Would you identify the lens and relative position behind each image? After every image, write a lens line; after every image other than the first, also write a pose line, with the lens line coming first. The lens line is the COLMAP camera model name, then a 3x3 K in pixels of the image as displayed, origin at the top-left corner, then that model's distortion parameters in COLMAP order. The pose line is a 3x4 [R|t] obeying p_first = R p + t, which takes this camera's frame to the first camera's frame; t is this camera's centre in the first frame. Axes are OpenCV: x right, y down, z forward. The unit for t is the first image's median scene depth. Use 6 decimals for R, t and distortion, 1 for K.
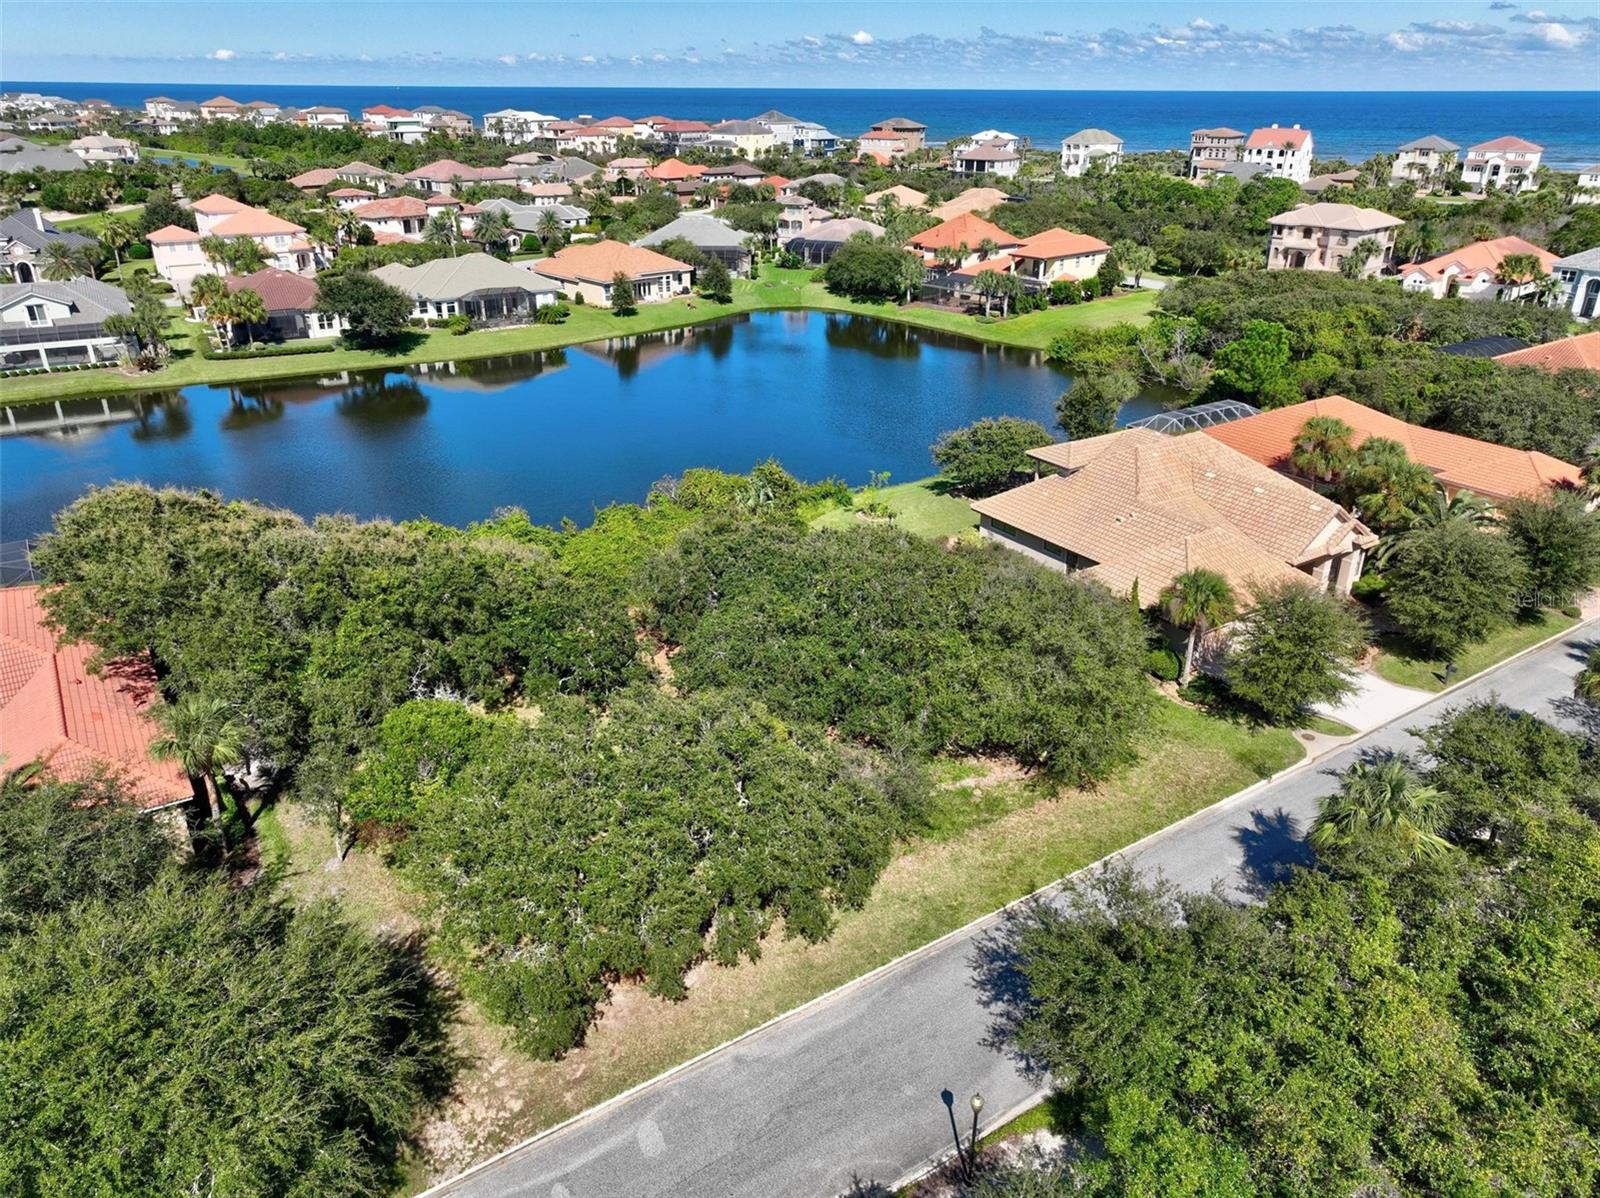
lens RADIAL K [[1123.2, 0, 800.0], [0, 1123.2, 599.0], [0, 0, 1]] dist [-0.005760, 0.017977]
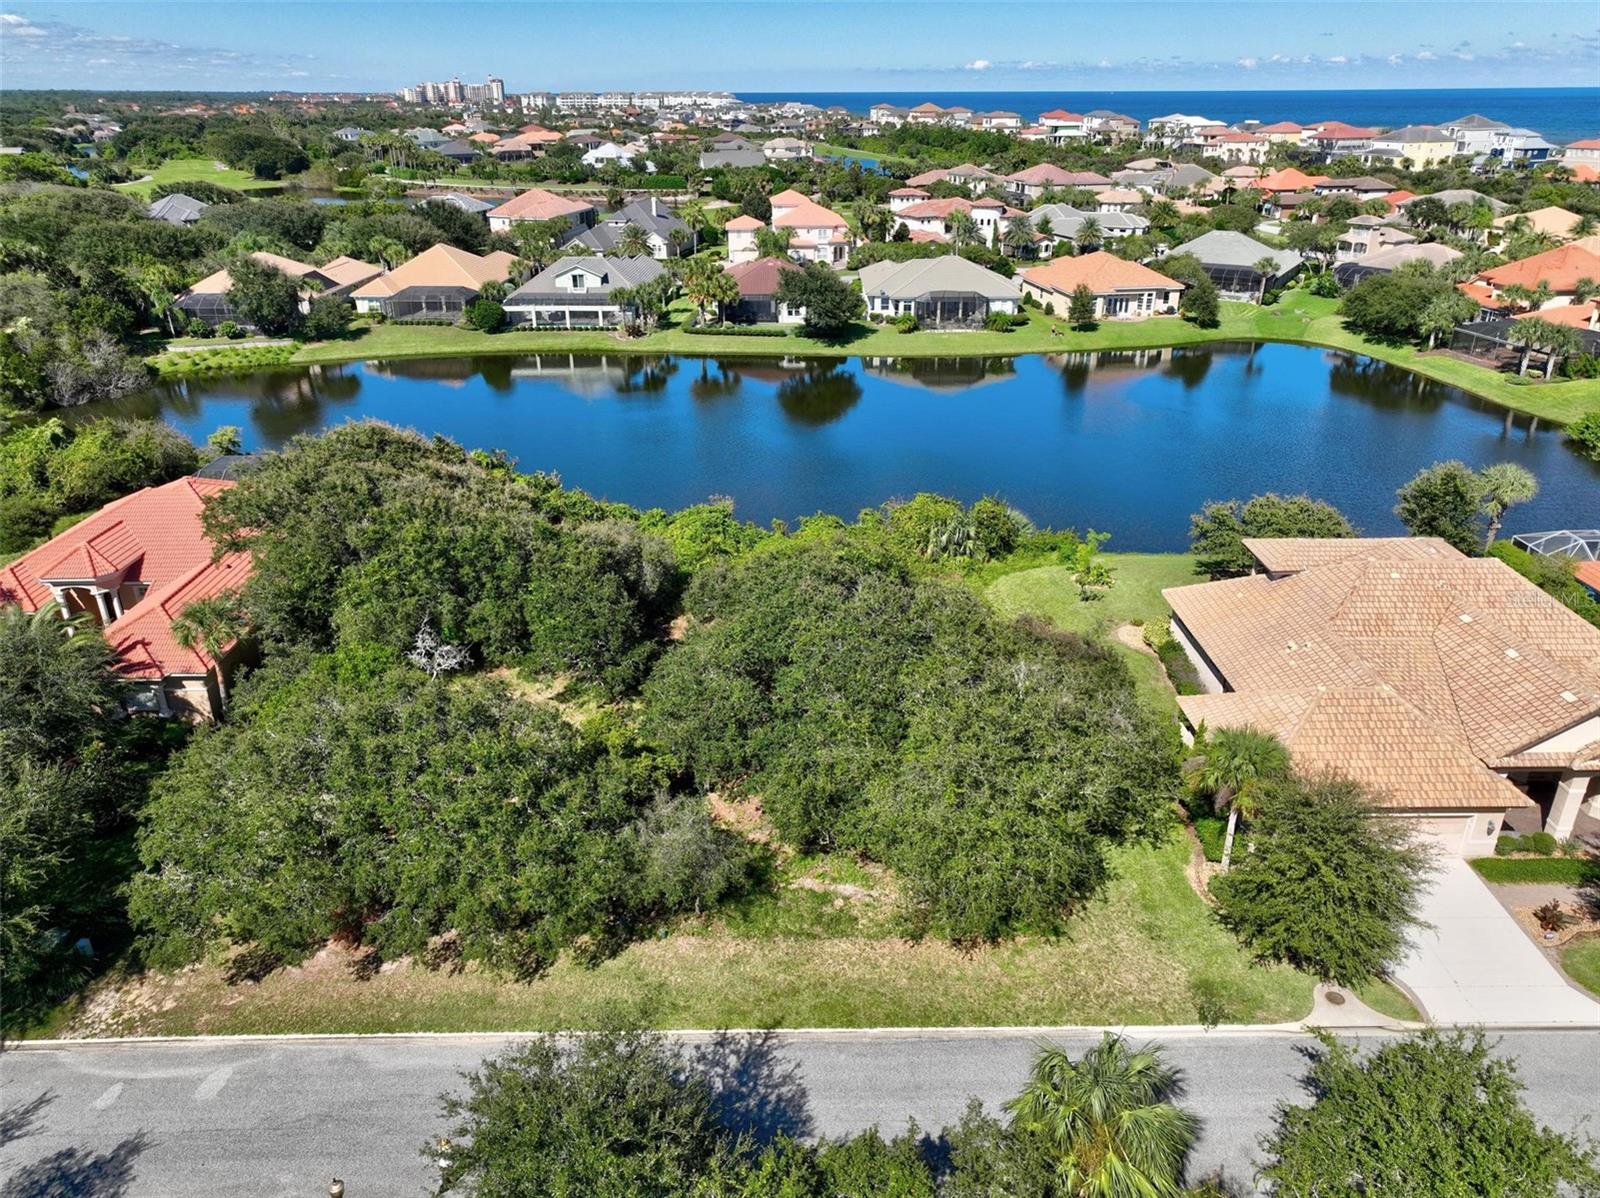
lens RADIAL K [[1123.2, 0, 800.0], [0, 1123.2, 599.0], [0, 0, 1]] dist [-0.005760, 0.017977]
pose [[0.839555, 0.216272, -0.498371, 0.154571], [-0.217990, 0.974366, 0.055609, -0.029340], [0.497622, 0.061952, 0.865179, 0.066550]]
